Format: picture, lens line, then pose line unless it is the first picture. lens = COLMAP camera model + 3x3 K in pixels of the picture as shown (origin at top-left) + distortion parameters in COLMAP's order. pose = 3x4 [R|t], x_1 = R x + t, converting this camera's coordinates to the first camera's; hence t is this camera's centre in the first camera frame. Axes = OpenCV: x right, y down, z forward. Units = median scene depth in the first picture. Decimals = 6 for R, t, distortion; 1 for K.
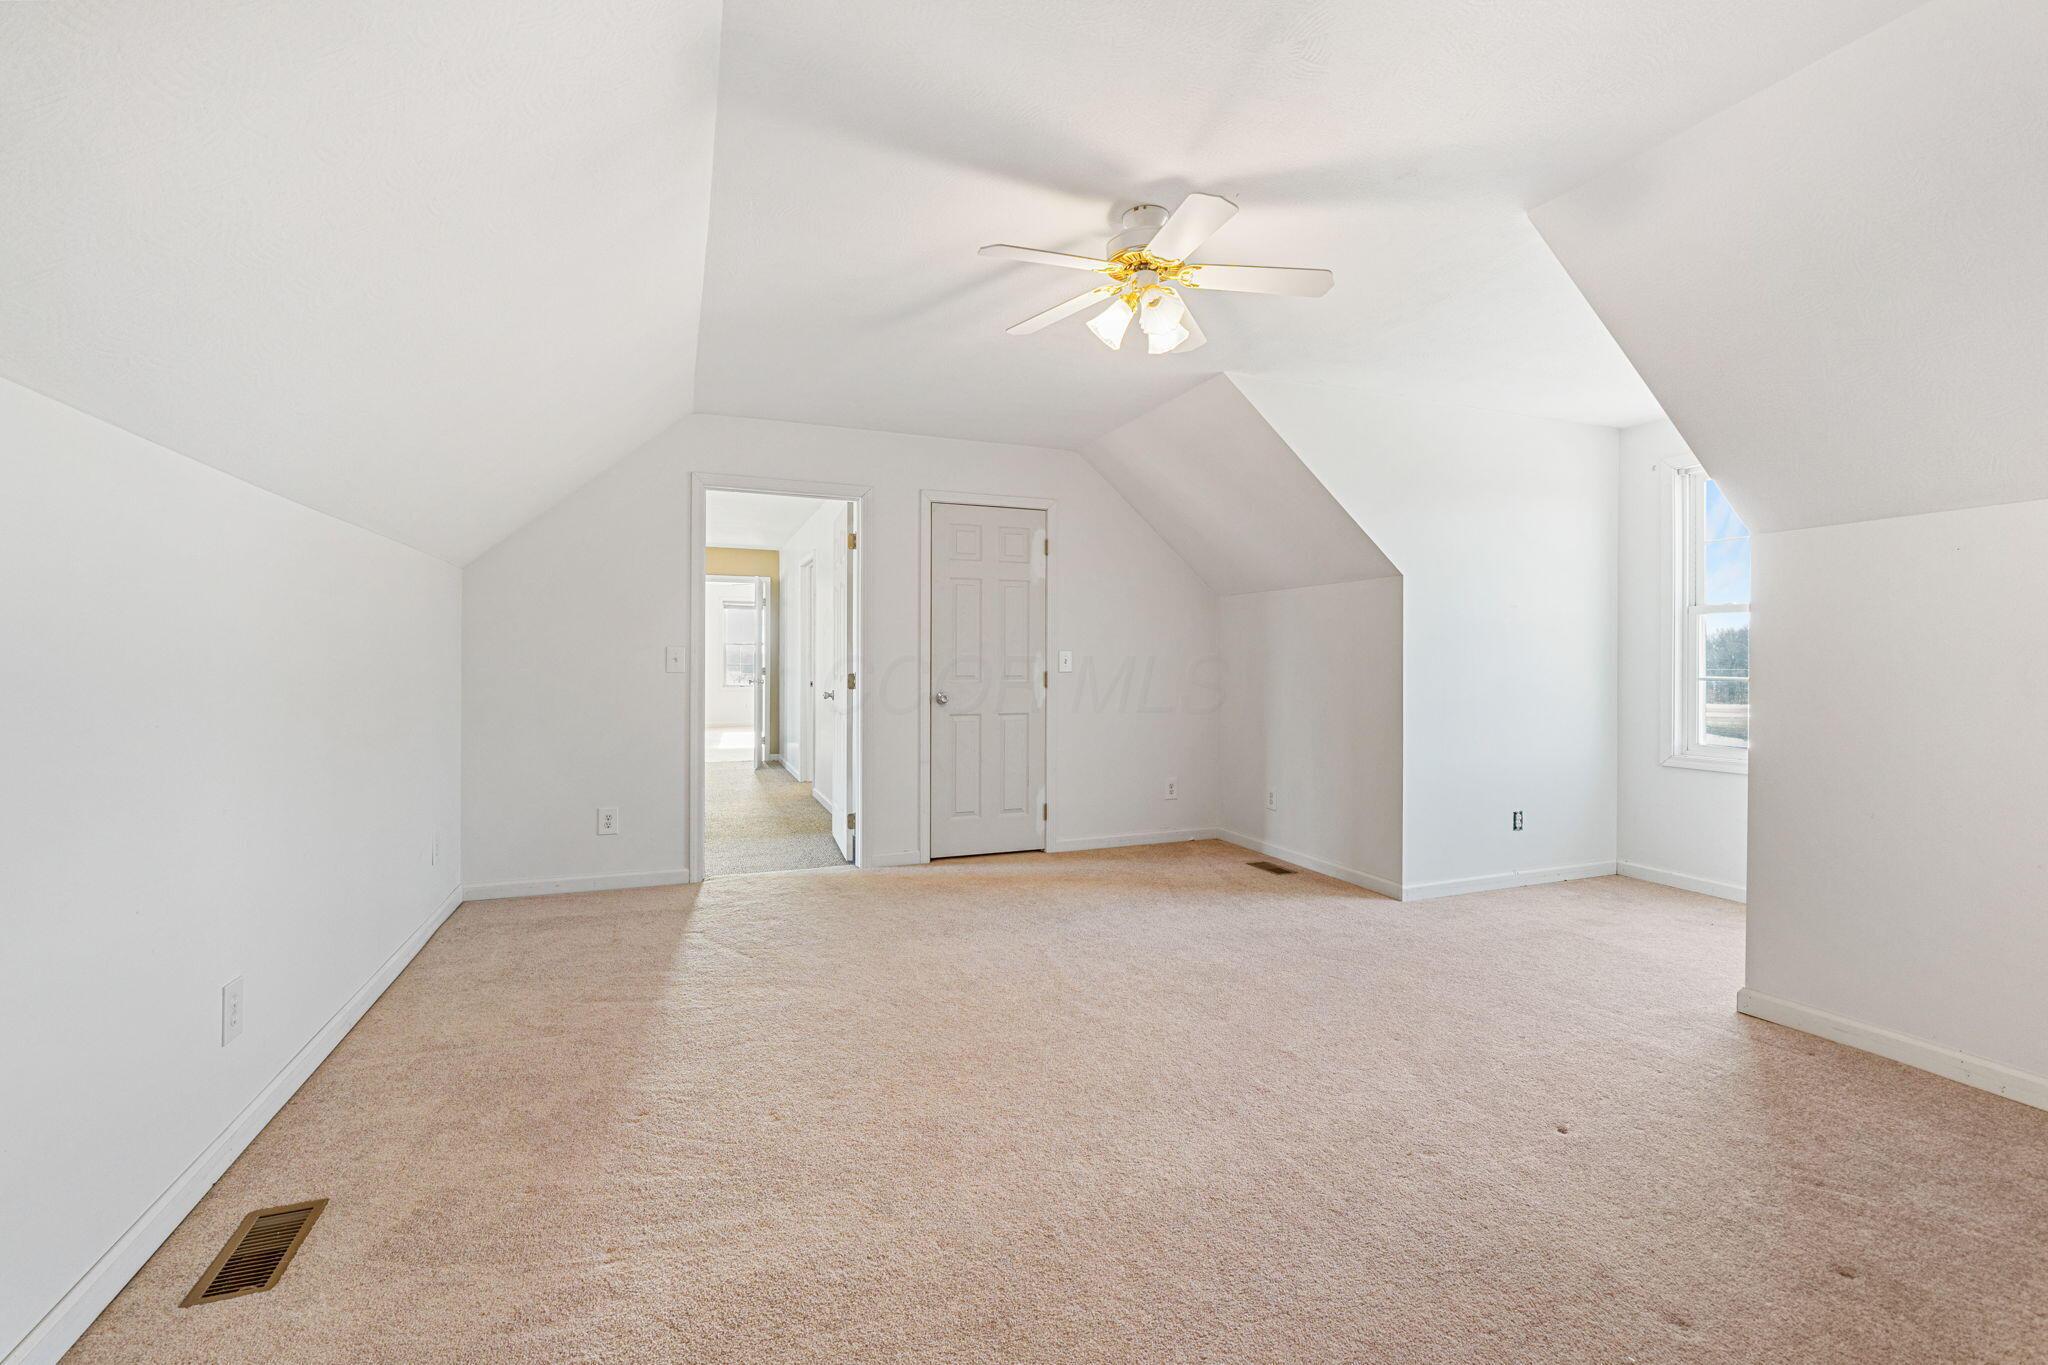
lens RADIAL K [[872.9, 0, 1019.4], [0, 872.9, 671.6], [0, 0, 1]] dist [-0.008471, 0.000325]
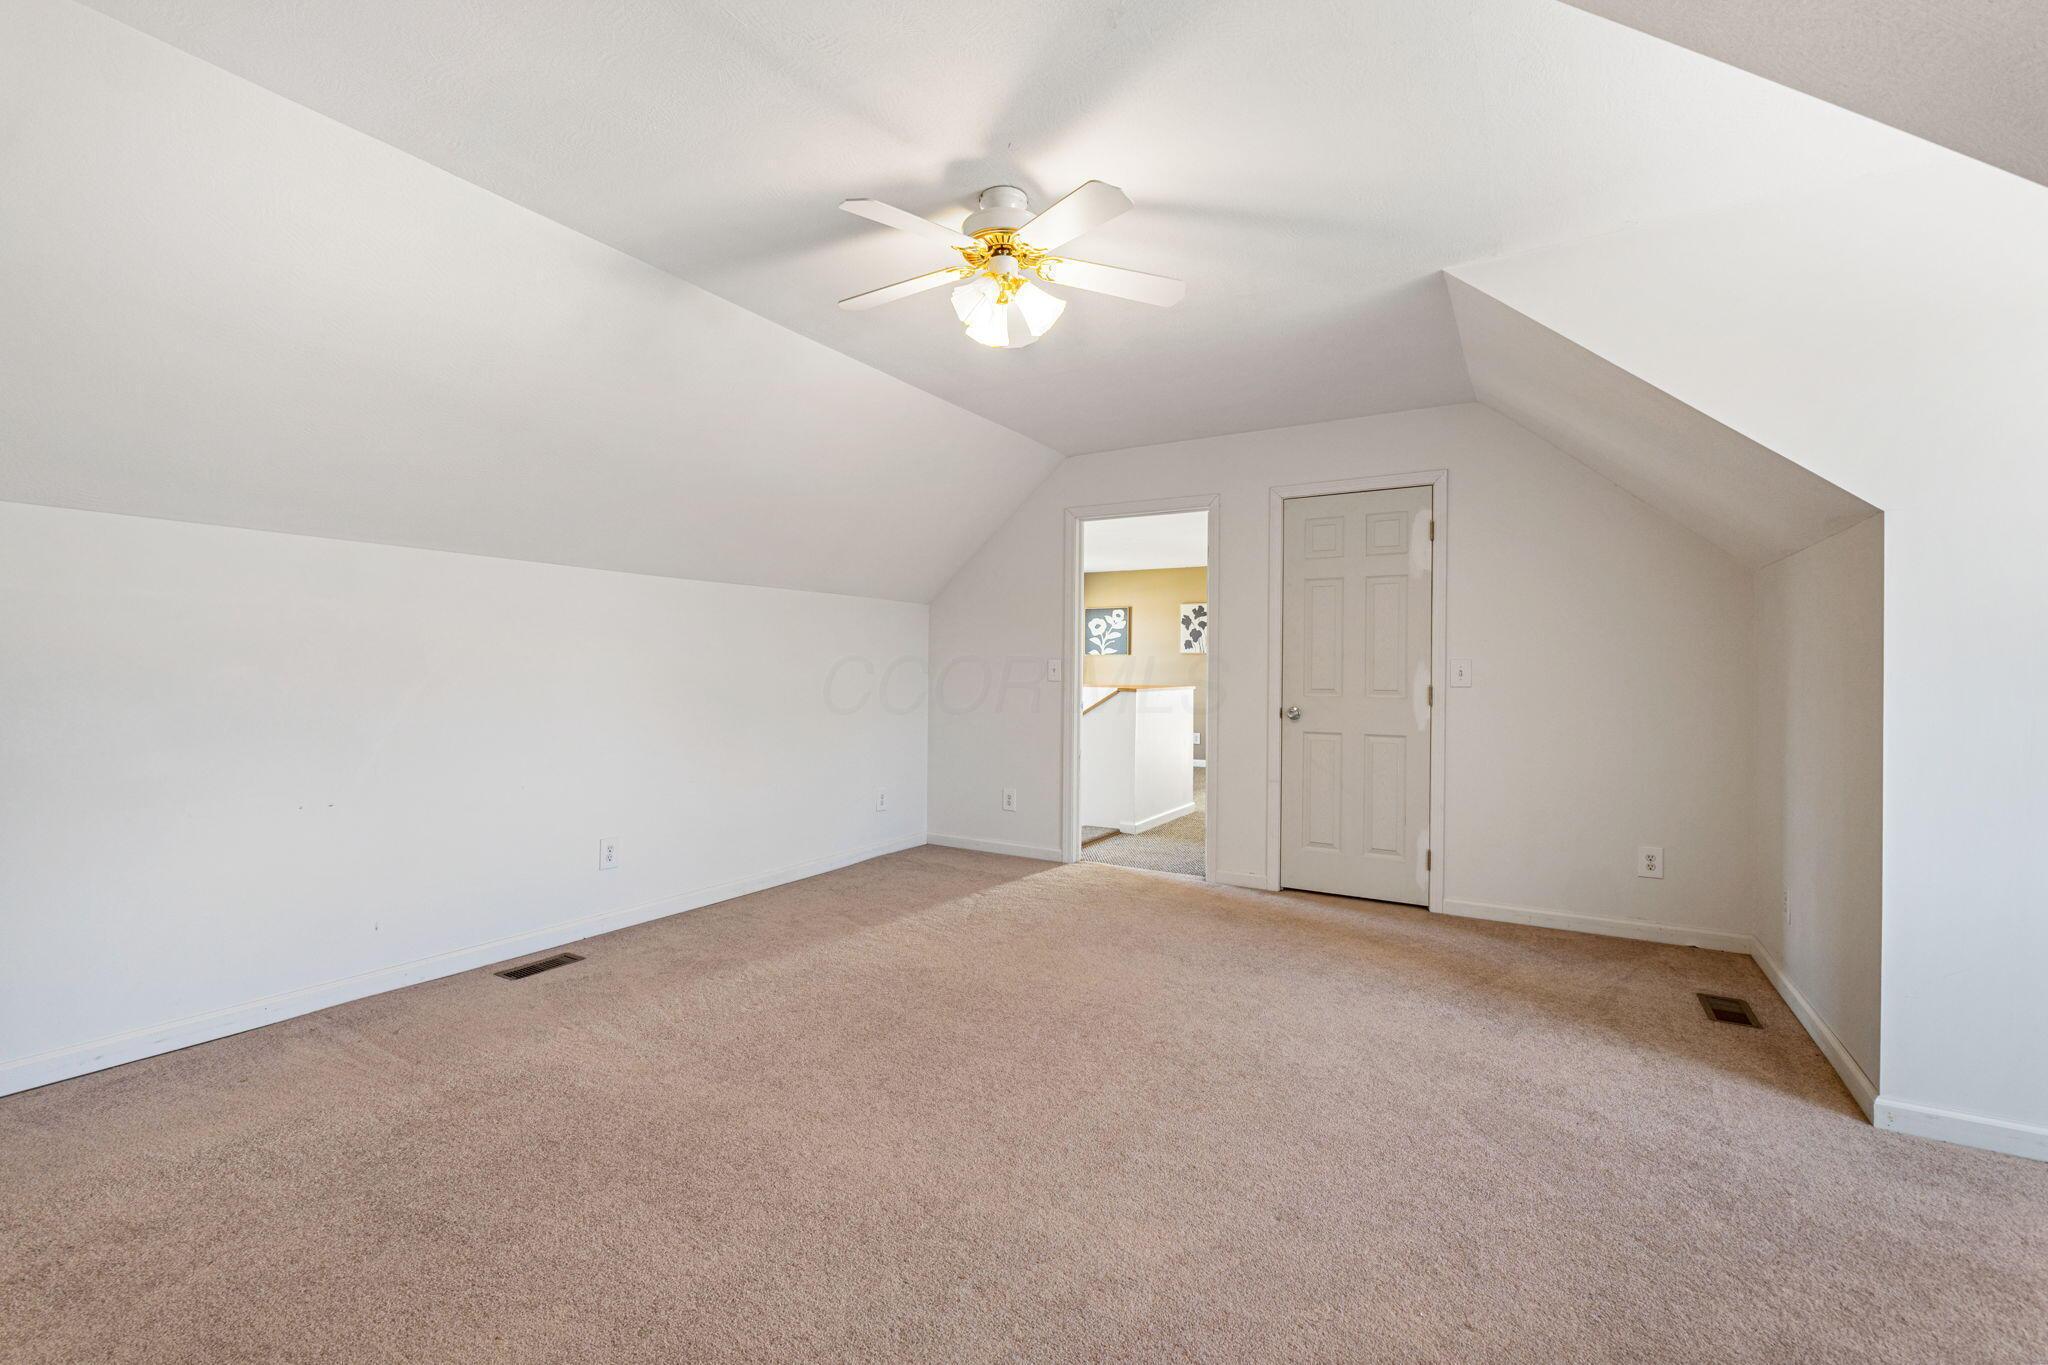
lens RADIAL K [[872.9, 0, 1021.3], [0, 872.9, 678.2], [0, 0, 1]] dist [-0.008471, 0.000325]
pose [[0.606749, 0.007611, -0.794857, 0.490047], [-0.015135, 0.999884, -0.001979, 0.000410], [0.794750, 0.013231, 0.606793, 0.239722]]
